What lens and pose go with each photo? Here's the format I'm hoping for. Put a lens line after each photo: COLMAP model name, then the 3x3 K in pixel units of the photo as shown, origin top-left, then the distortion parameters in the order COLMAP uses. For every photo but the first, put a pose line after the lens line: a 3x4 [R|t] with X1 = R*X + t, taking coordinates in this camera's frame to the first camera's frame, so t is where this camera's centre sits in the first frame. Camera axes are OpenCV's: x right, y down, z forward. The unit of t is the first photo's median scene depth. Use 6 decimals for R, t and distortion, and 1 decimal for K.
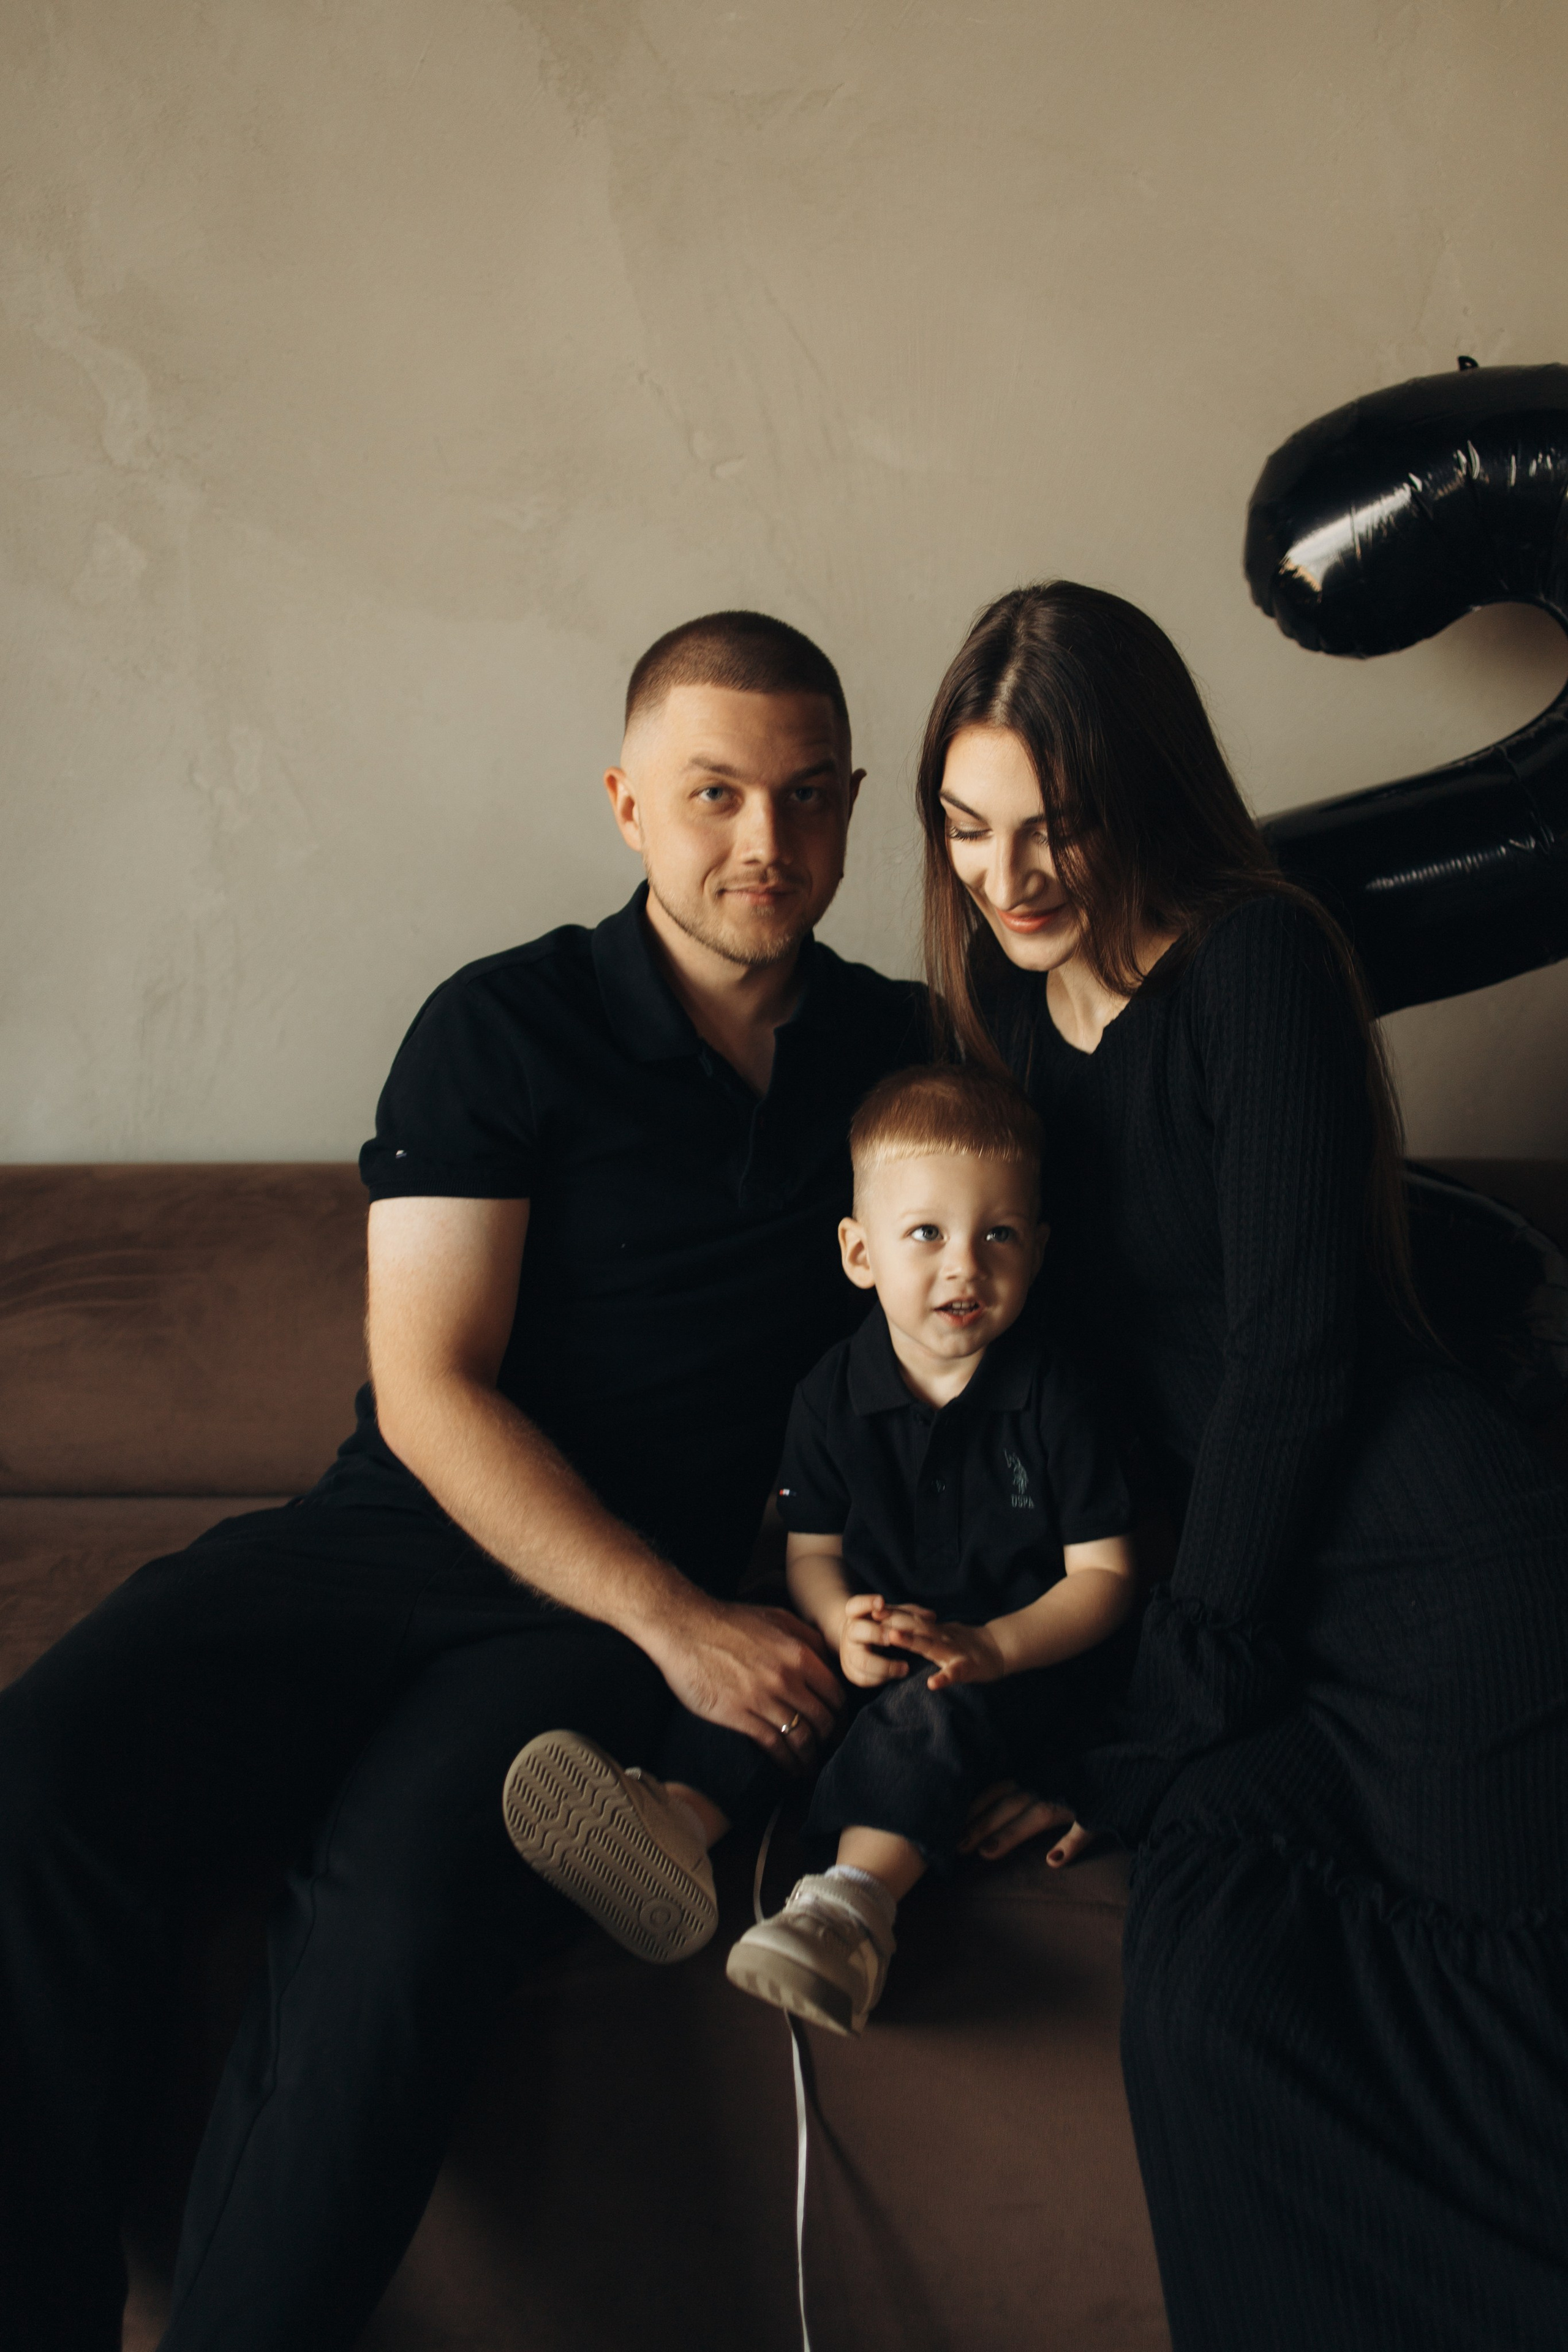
lens RADIAL K [[2469.7, 0, 865.2], [0, 2469.7, 1241.2], [0, 0, 1]] dist [0.012163, -0.014466]
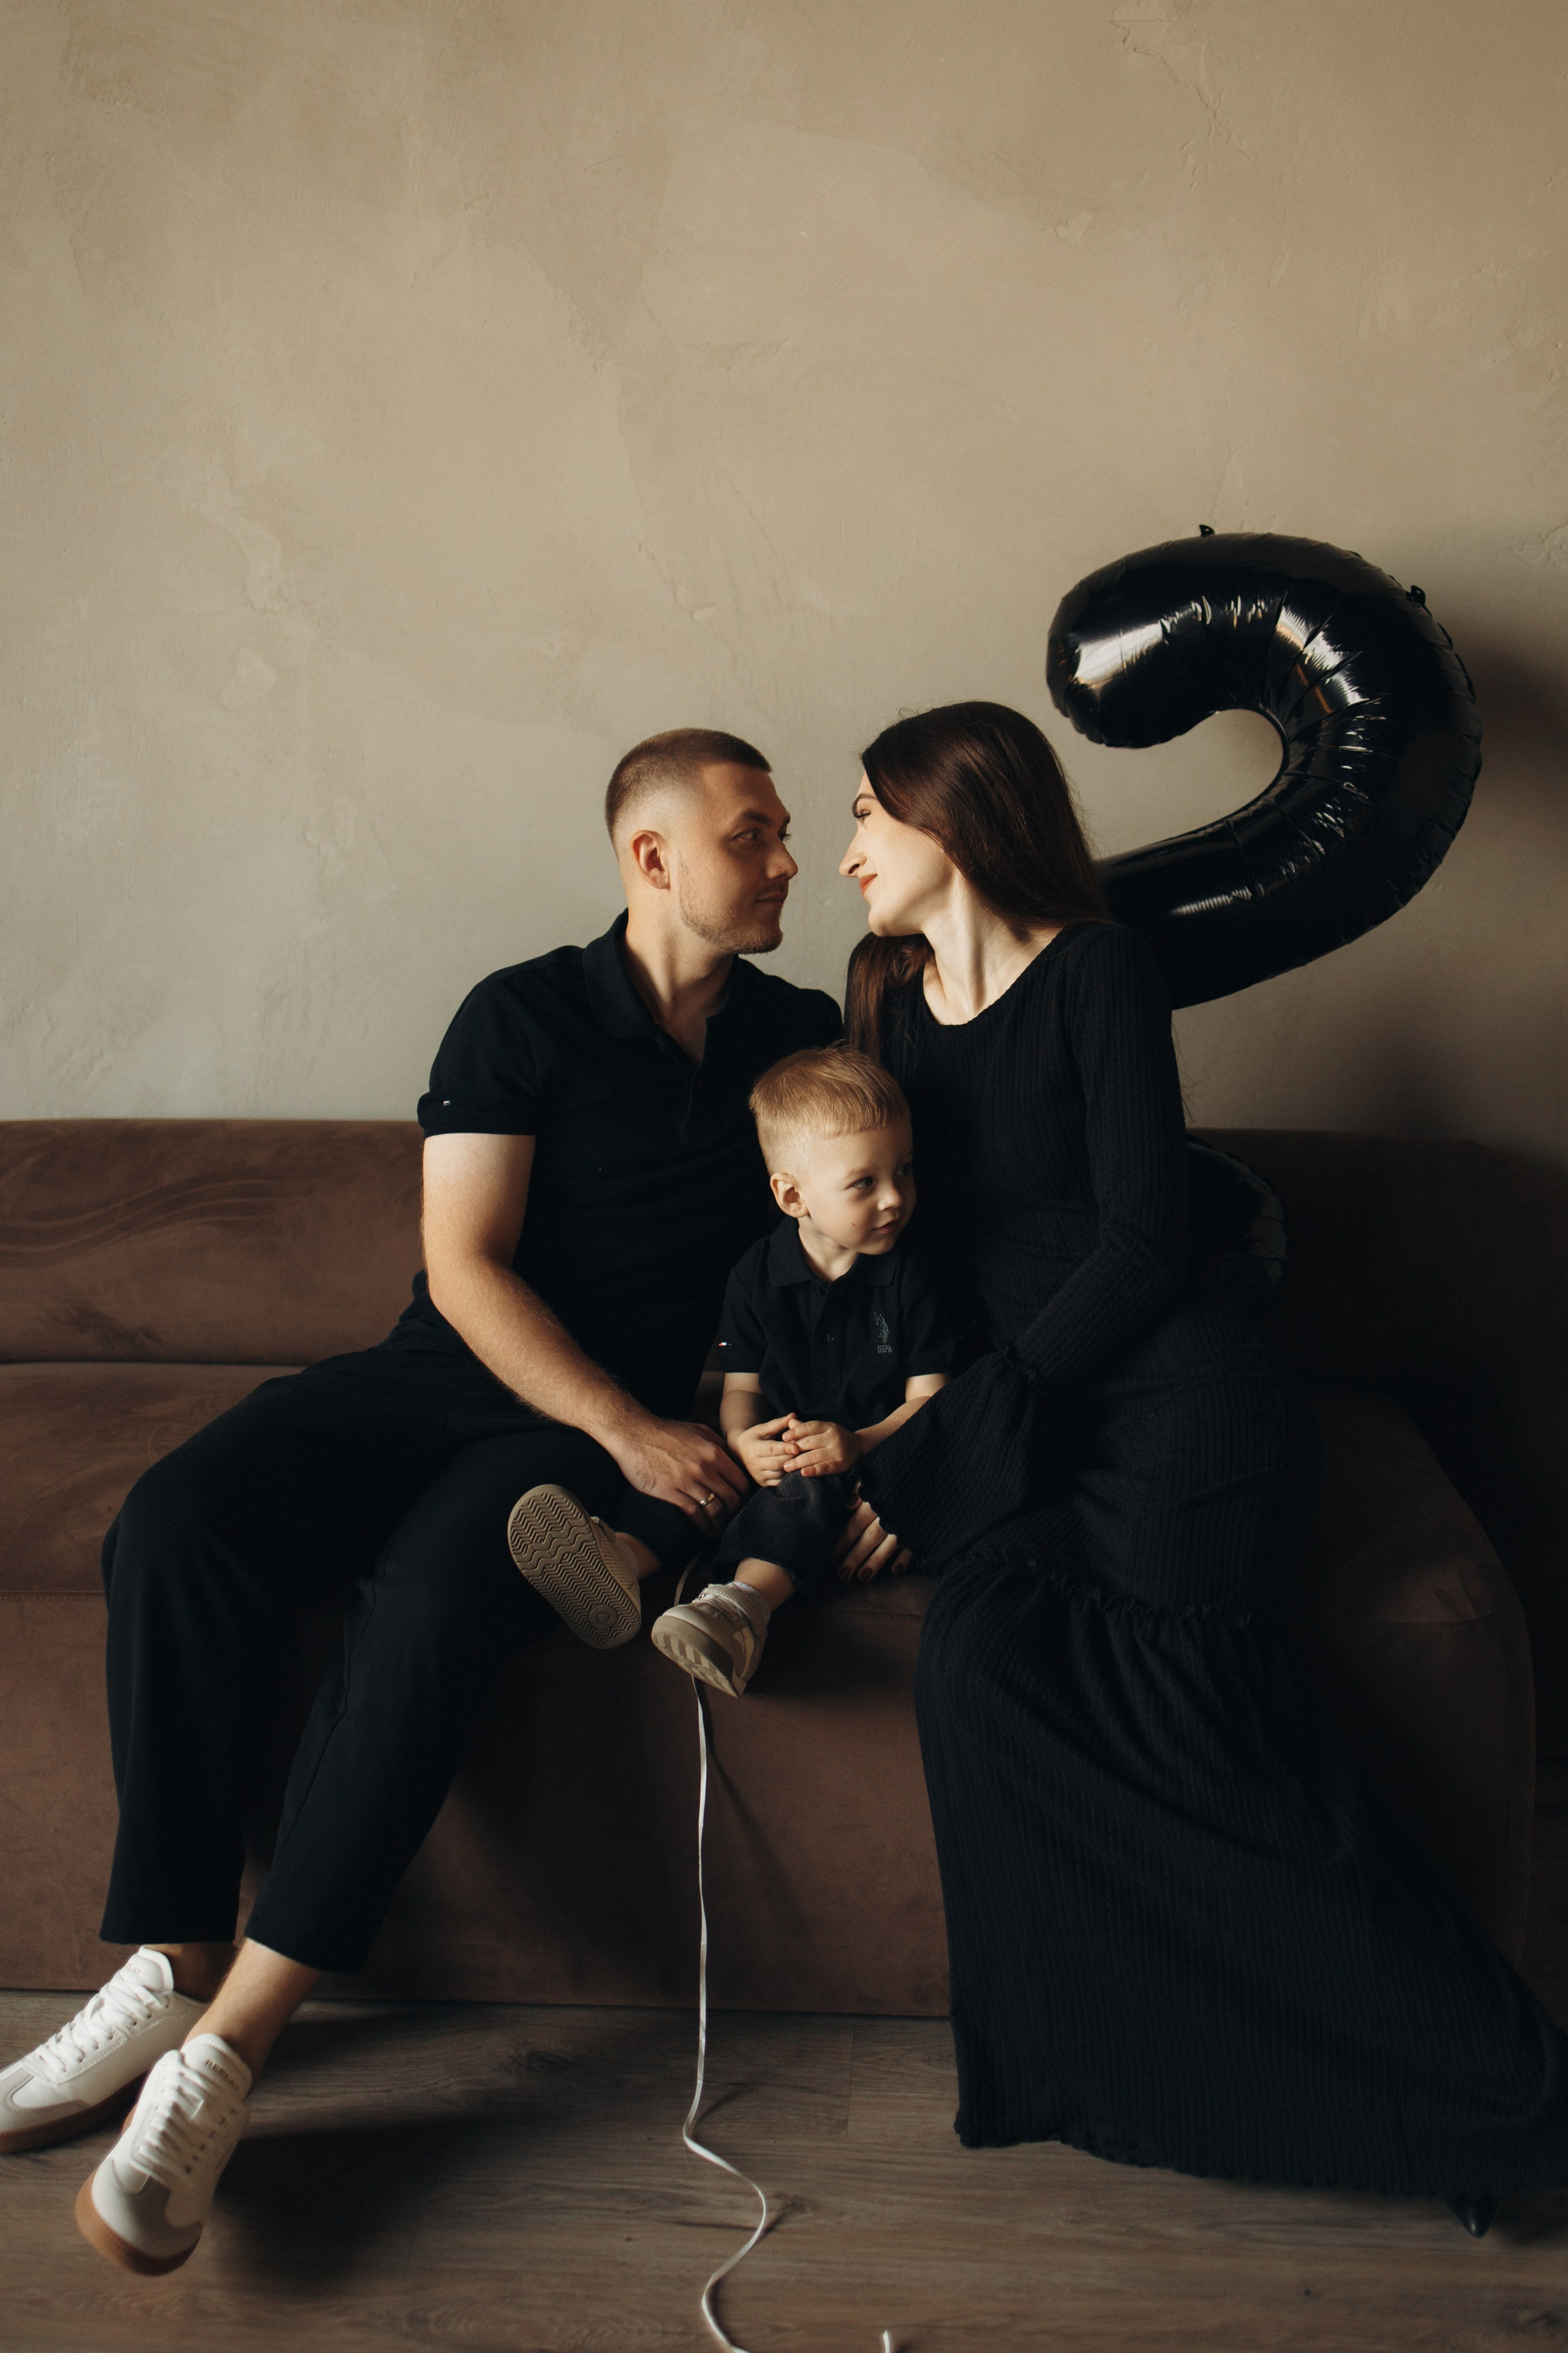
lens RADIAL K [[2324.2, 0, 813.3], [0, 2324.2, 1196.4], [0, 0, 1]] dist [0.003792, 0.002058]
pose [[0.999067, 0.017038, -0.039696, 0.076798], [-0.018174, 0.999431, -0.028431, 0.052691], [0.039189, 0.029126, 0.998807, -0.328157]]
